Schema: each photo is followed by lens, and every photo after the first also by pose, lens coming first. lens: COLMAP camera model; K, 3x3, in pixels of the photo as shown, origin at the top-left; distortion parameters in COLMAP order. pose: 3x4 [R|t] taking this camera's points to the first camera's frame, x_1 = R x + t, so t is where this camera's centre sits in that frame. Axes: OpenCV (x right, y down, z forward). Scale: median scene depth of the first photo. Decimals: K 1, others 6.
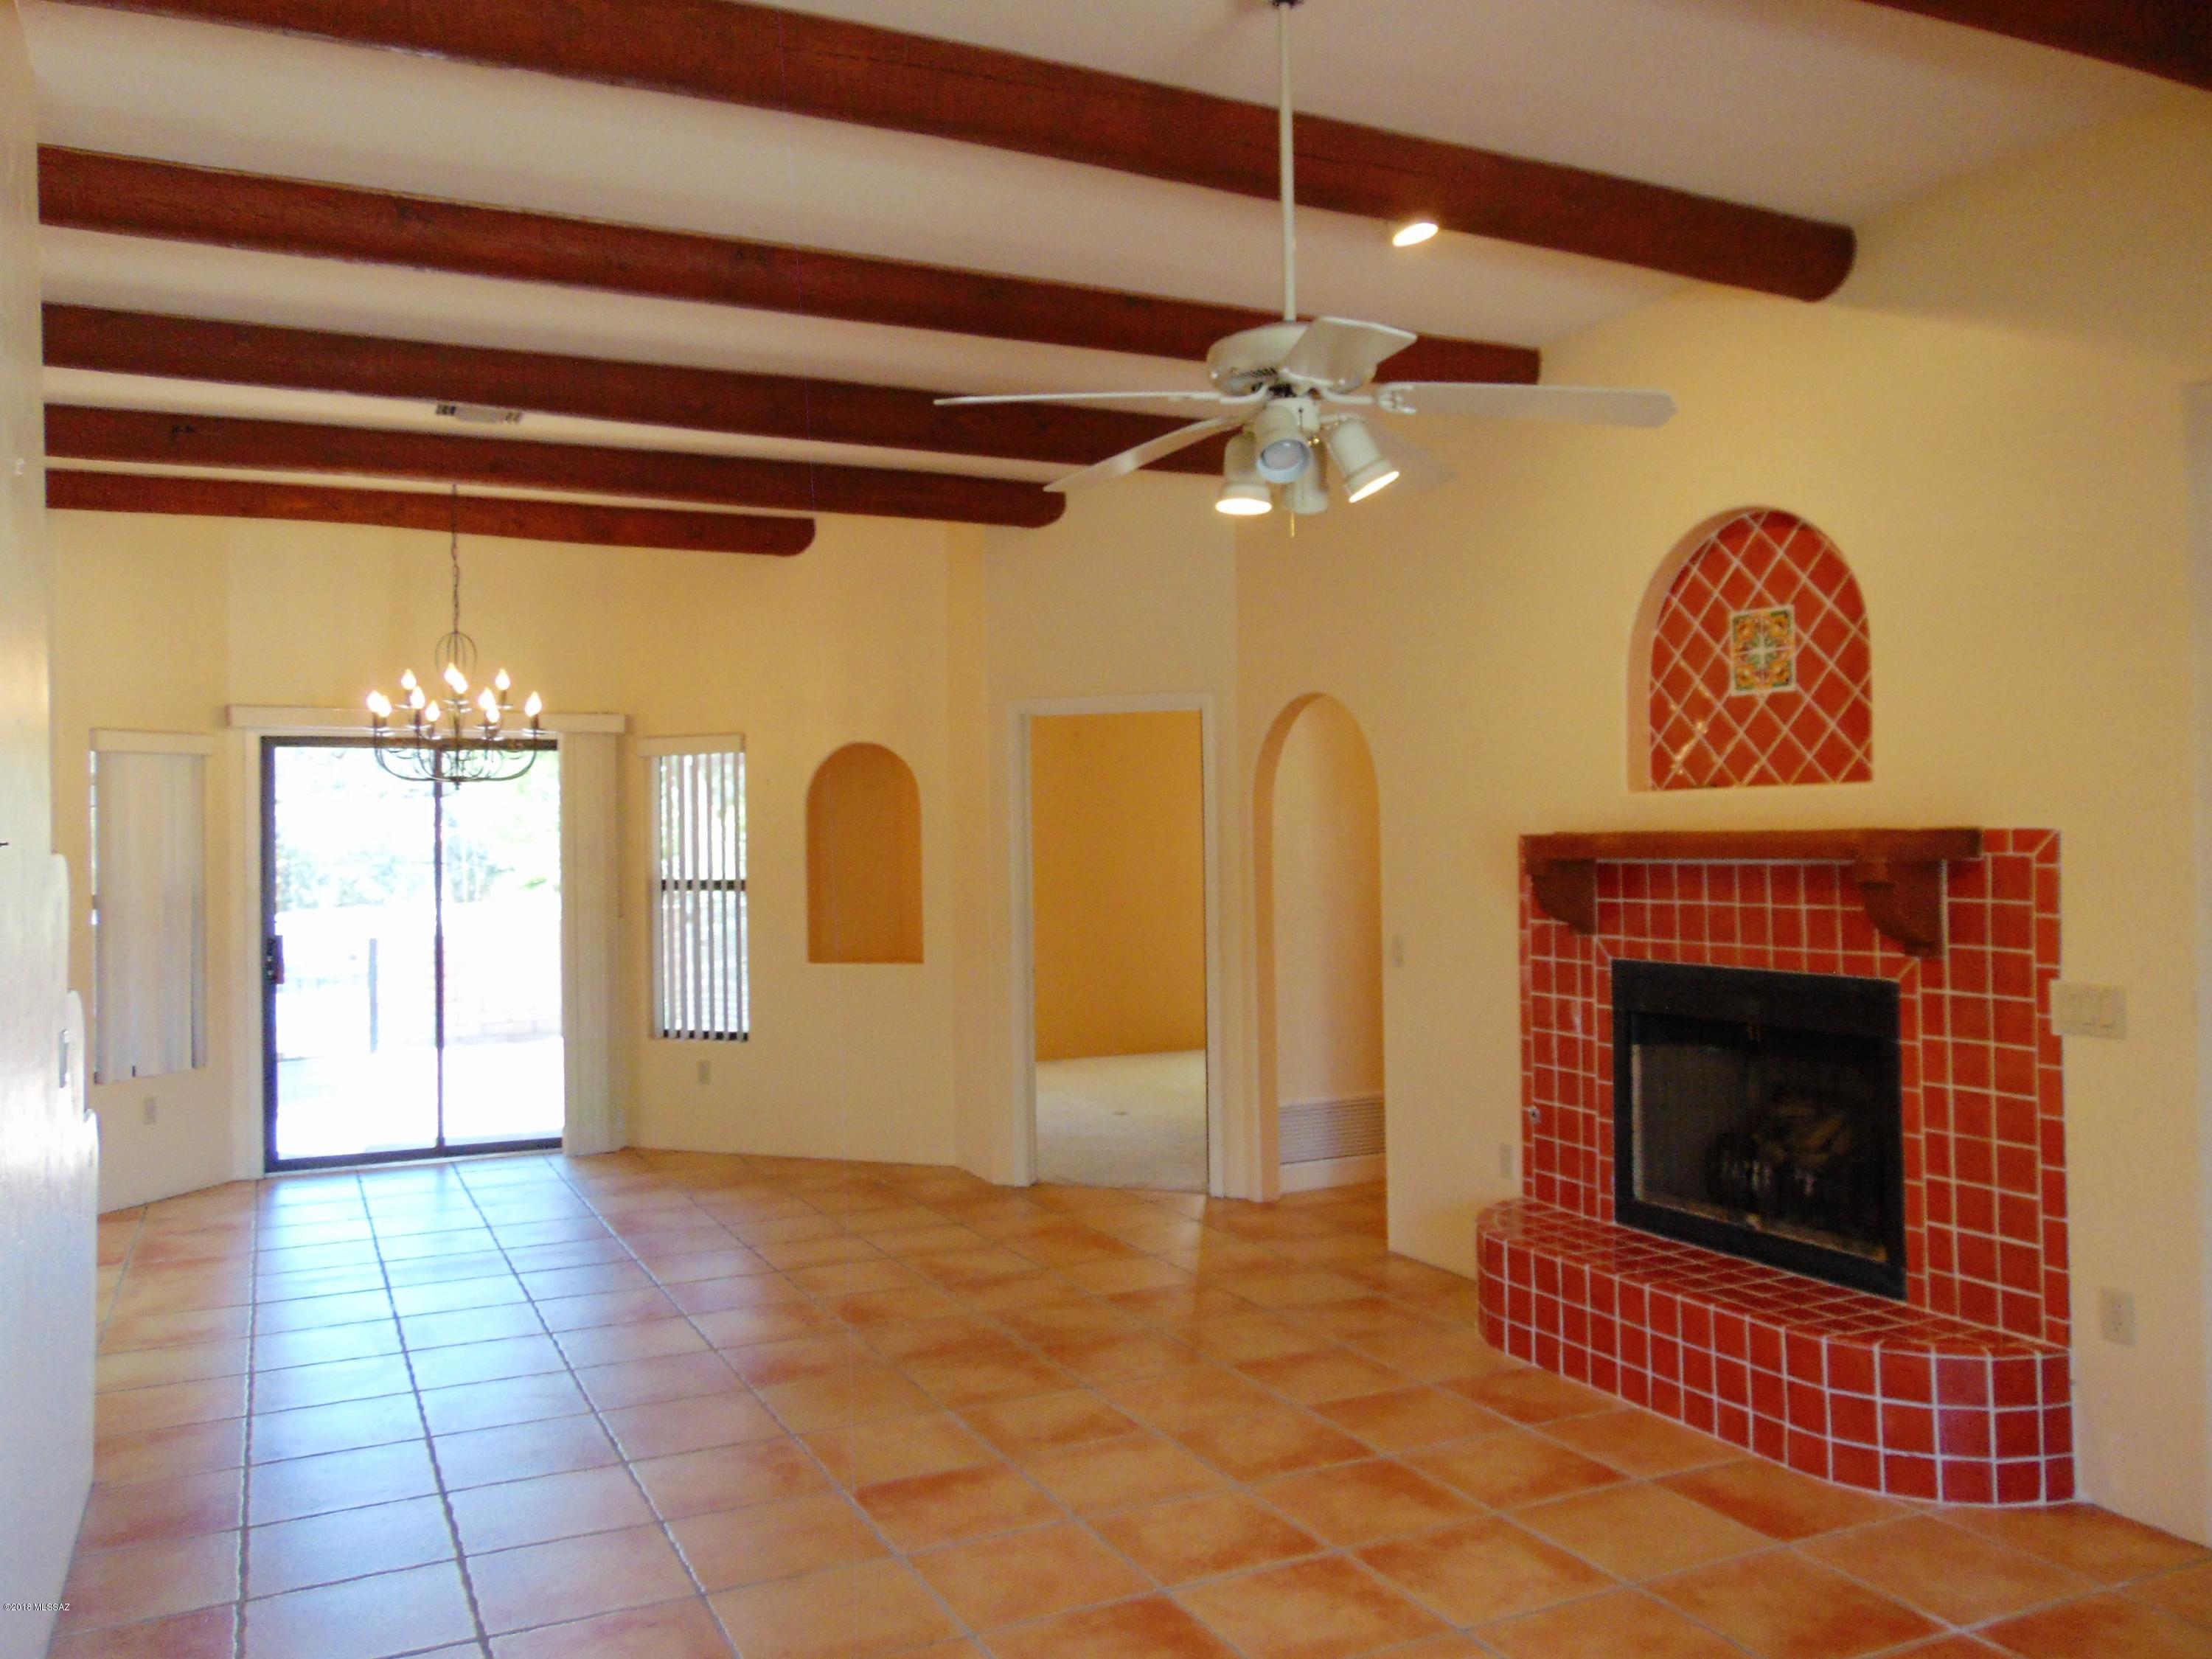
lens RADIAL K [[1722.3, 0, 1096.2], [0, 1722.3, 828.0], [0, 0, 1]] dist [-0.033169, 0.055889]
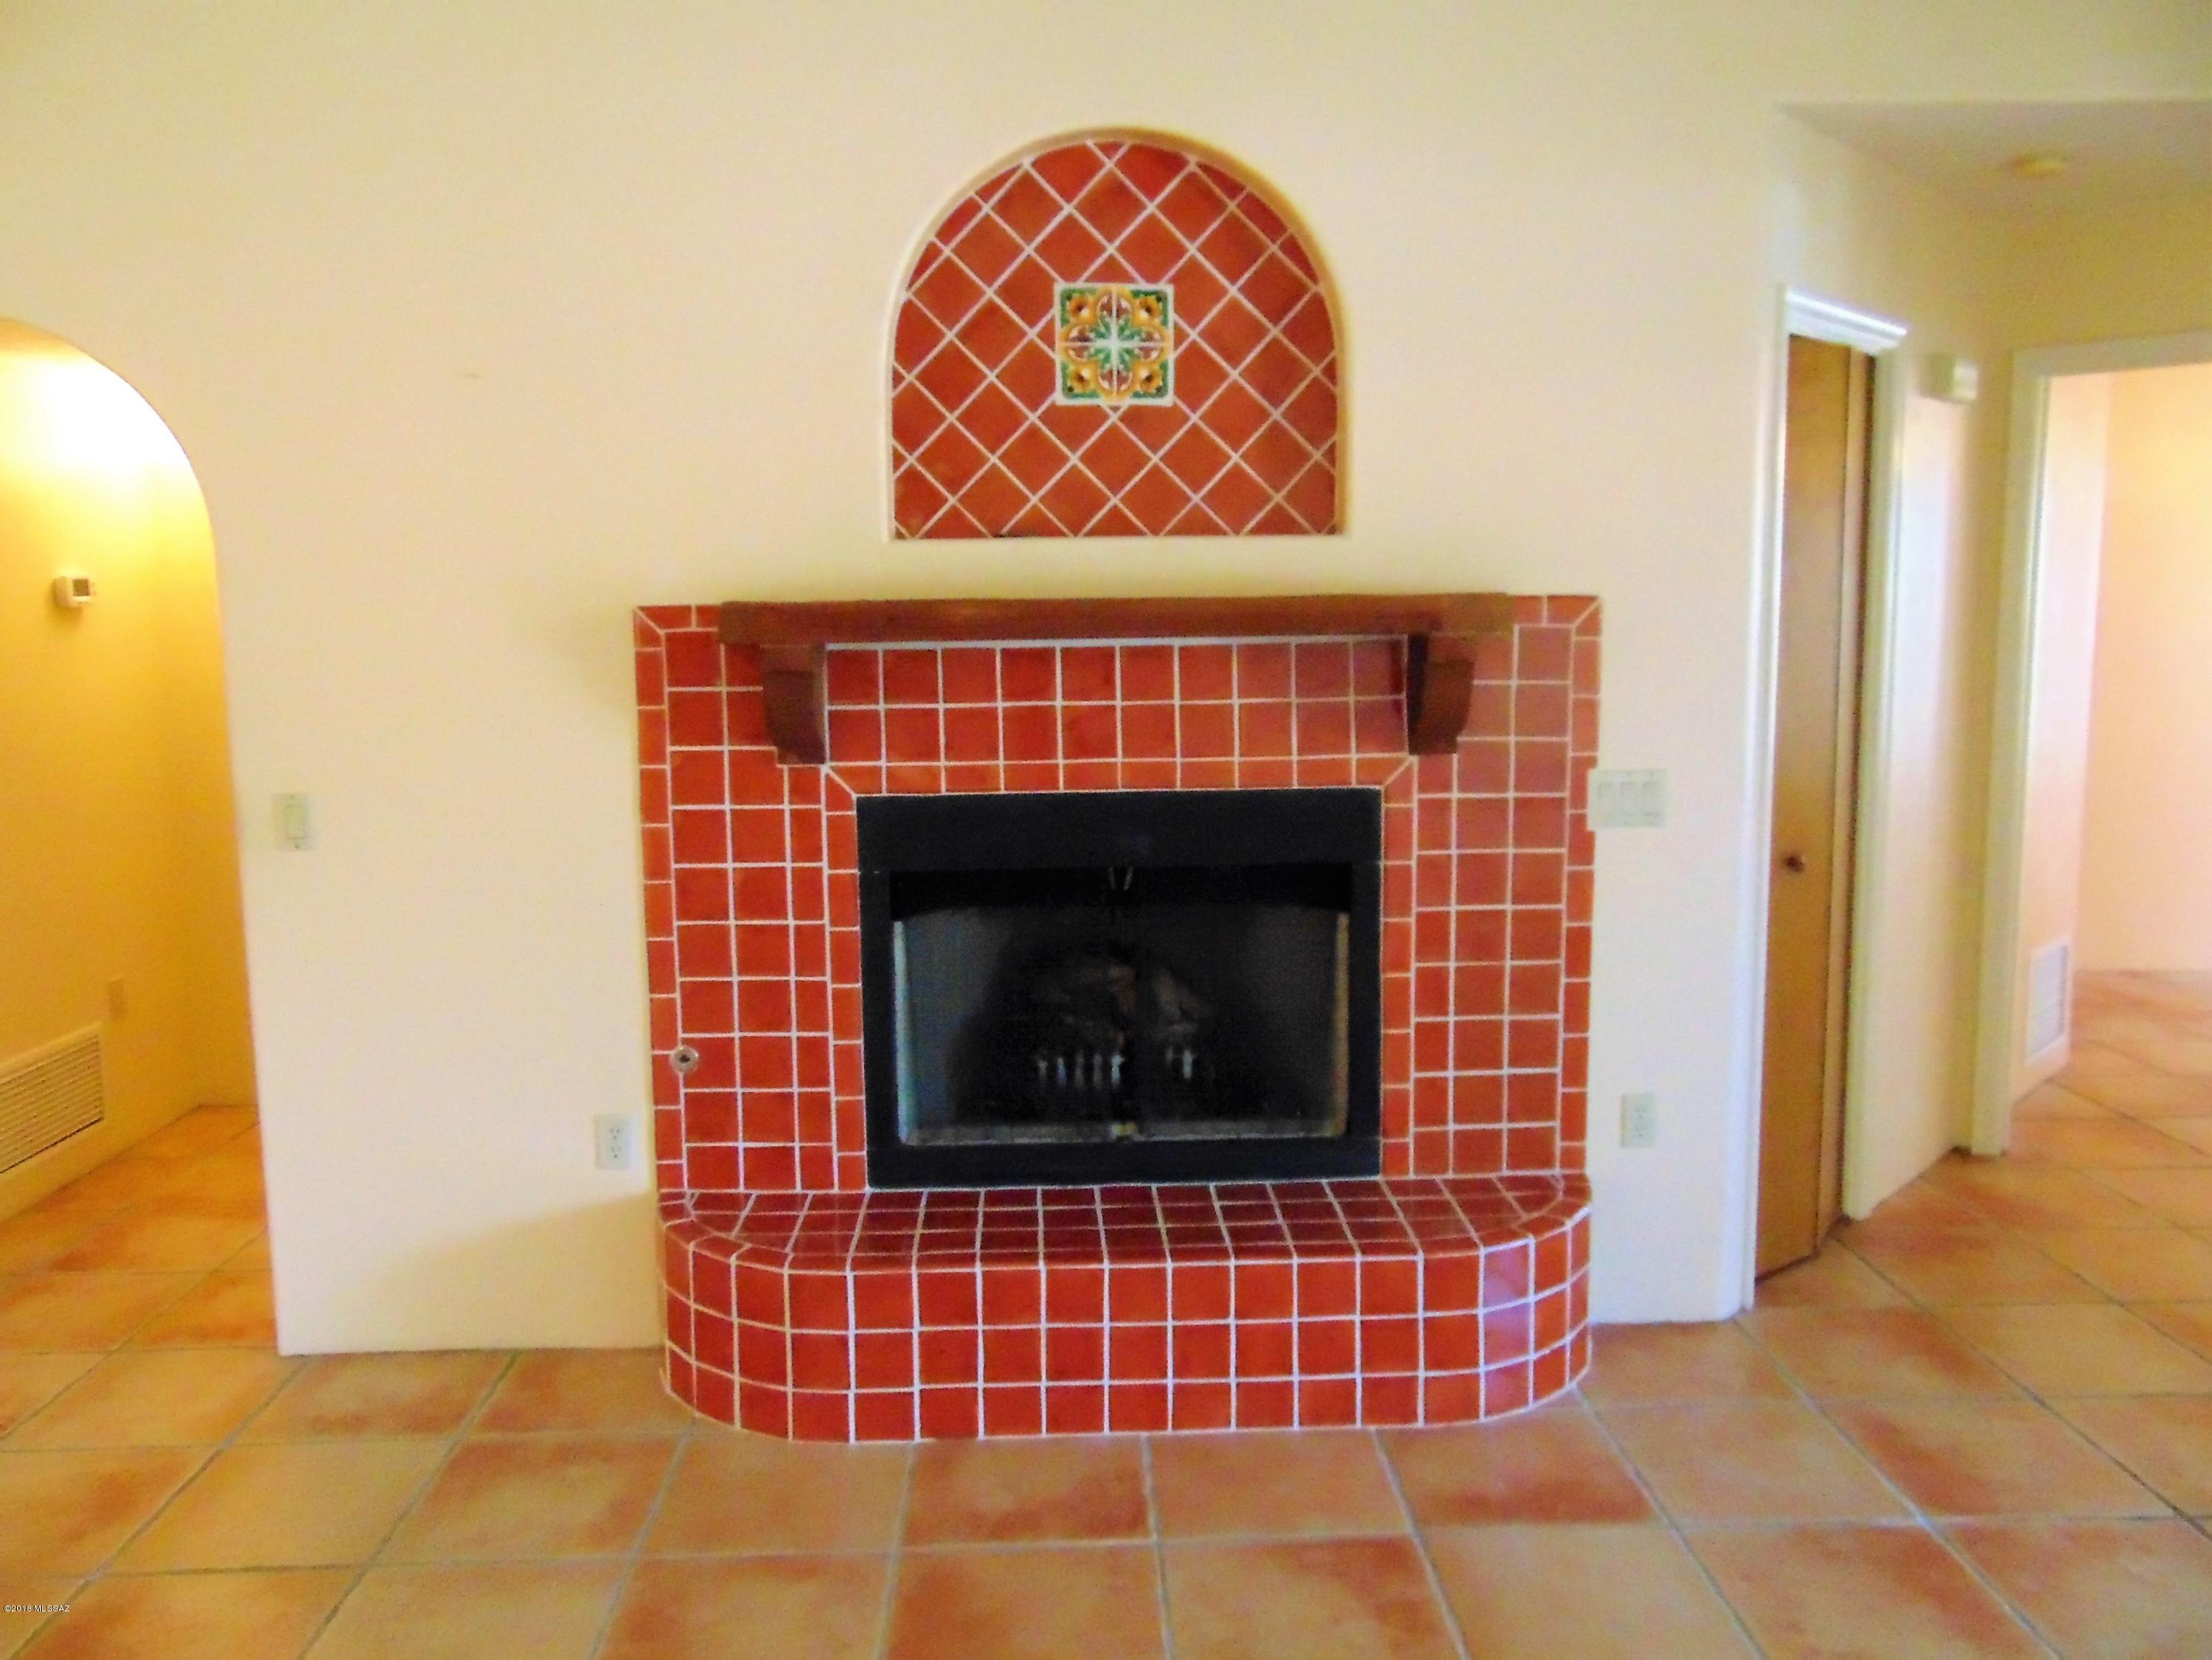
lens RADIAL K [[1670.7, 0, 1085.5], [0, 1670.7, 831.6], [0, 0, 1]] dist [-0.046218, 0.074591]
pose [[0.402988, -0.103187, 0.909370, -0.248566], [0.000931, 0.993669, 0.112340, 0.018596], [-0.915205, -0.044425, 0.400533, 0.682945]]
